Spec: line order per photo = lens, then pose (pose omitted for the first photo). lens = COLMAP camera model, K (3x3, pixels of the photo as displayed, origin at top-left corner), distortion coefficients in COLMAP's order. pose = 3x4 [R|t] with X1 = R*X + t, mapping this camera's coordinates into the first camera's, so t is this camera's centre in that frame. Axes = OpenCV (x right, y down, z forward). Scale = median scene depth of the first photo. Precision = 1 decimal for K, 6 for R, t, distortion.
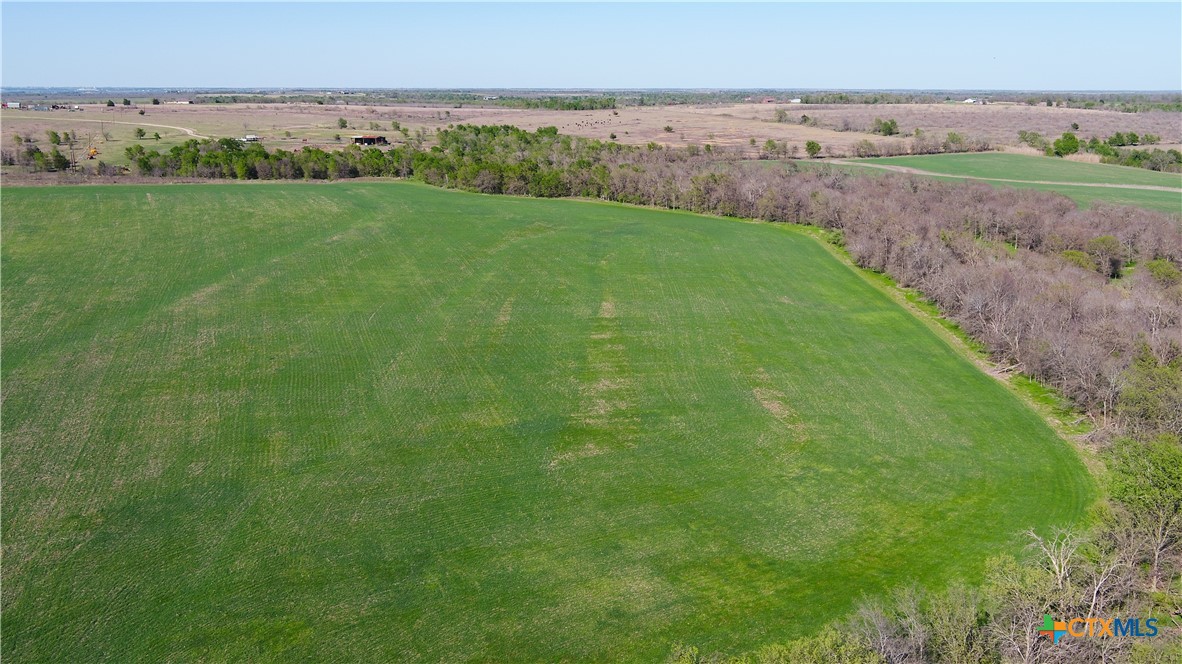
lens RADIAL K [[1054.3, 0, 591.0], [0, 1054.3, 332.0], [0, 0, 1]] dist [-0.001303, 0.006984]
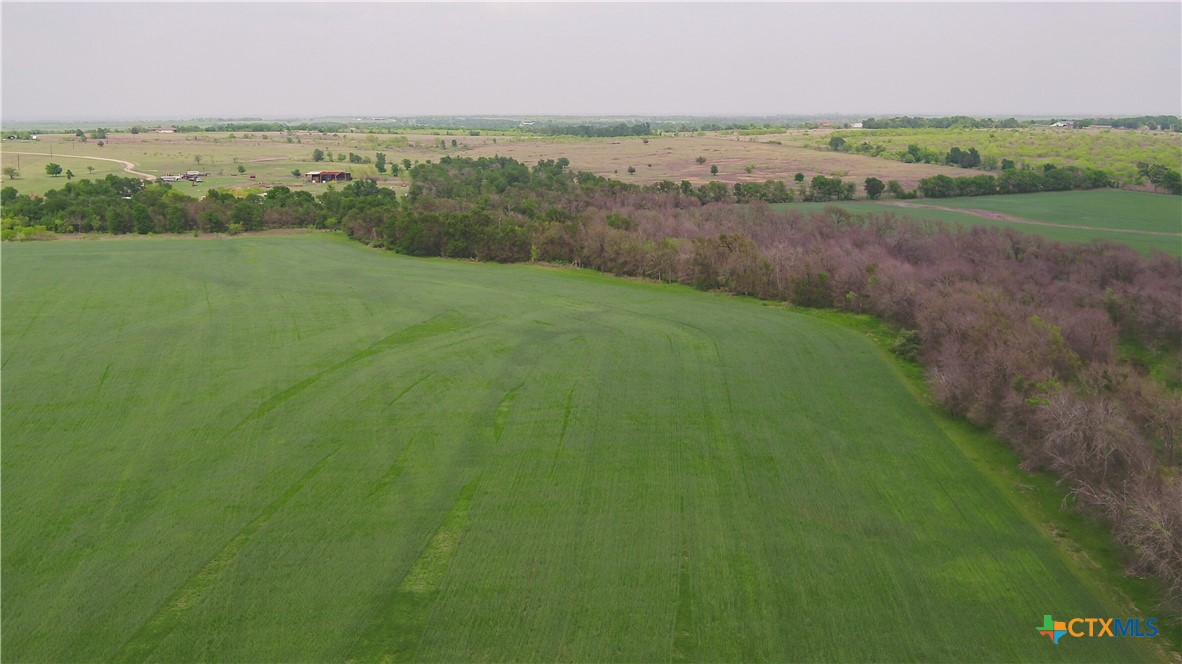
lens RADIAL K [[1113.7, 0, 591.0], [0, 1113.7, 332.0], [0, 0, 1]] dist [-0.001595, 0.003588]
pose [[0.998940, 0.002769, -0.045958, 0.037782], [-0.004282, 0.999451, -0.032841, -0.037237], [0.045842, 0.033003, 0.998403, 0.163219]]
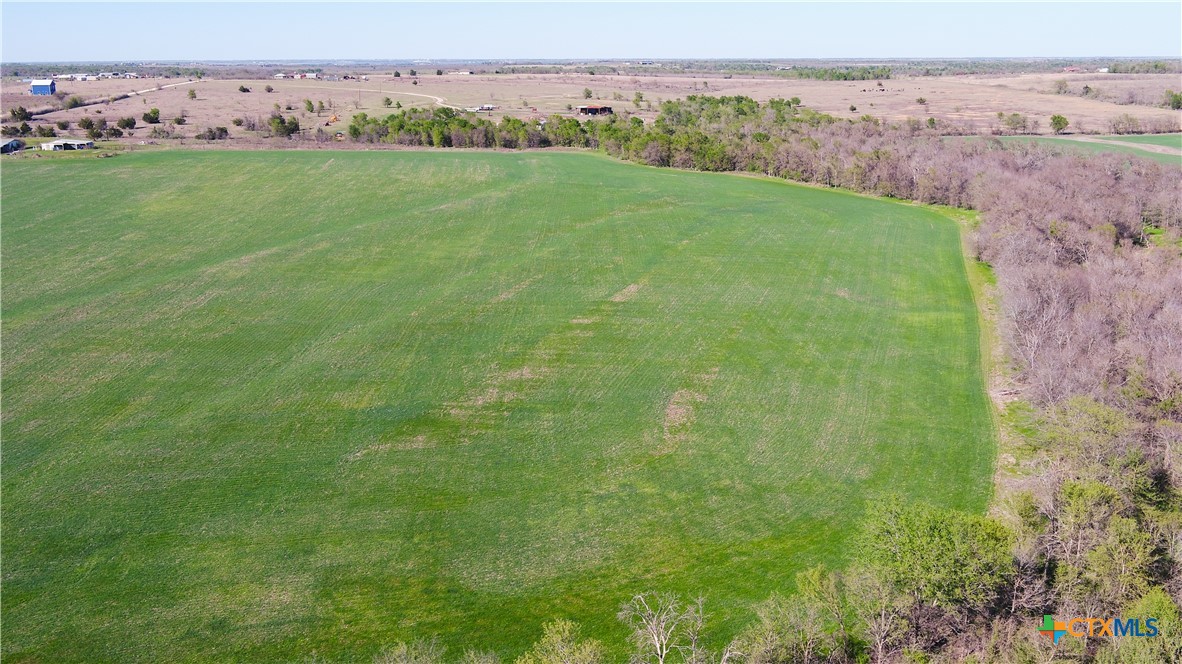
lens RADIAL K [[1054.3, 0, 591.0], [0, 1054.3, 332.0], [0, 0, 1]] dist [-0.001303, 0.006984]
pose [[0.960387, 0.064979, -0.270990, 0.081749], [-0.057763, 0.997733, 0.034531, -0.005682], [0.272619, -0.017510, 0.961963, 0.029044]]
